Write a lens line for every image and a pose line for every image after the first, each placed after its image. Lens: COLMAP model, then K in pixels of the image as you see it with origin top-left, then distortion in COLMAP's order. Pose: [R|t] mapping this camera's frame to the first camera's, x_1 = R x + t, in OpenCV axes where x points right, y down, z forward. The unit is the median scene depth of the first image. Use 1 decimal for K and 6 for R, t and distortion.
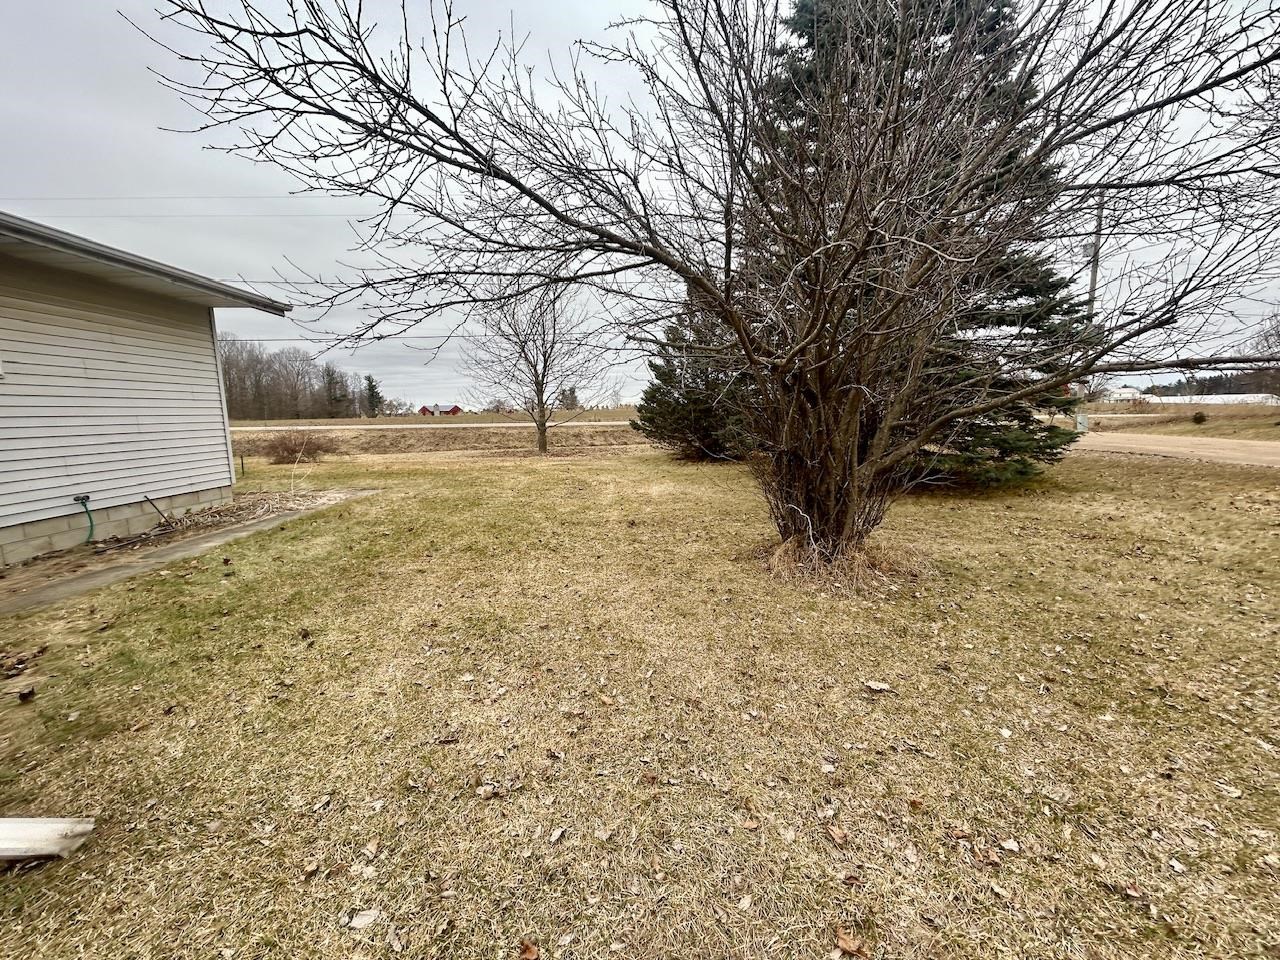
lens RADIAL K [[508.6, 0, 643.6], [0, 508.6, 476.3], [0, 0, 1]] dist [-0.000409, 0.000055]
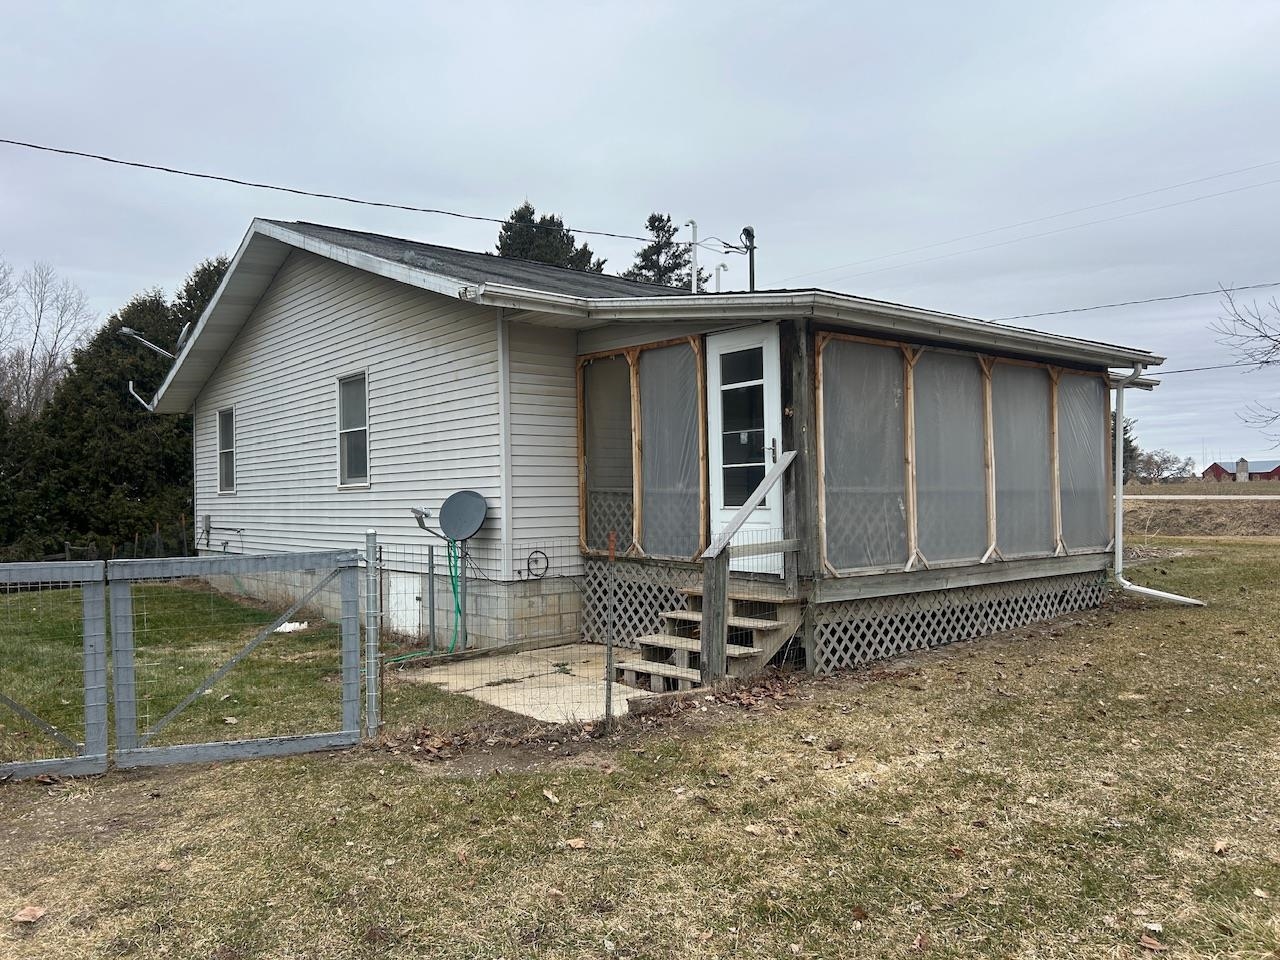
lens RADIAL K [[952.7, 0, 640.0], [0, 952.7, 480.0], [0, 0, 1]] dist [0.052599, -0.064677]
pose [[0.588233, 0.002007, -0.808689, 0.104058], [-0.099257, 0.992615, -0.069736, 0.043505], [0.802577, 0.121289, 0.584088, -0.338782]]
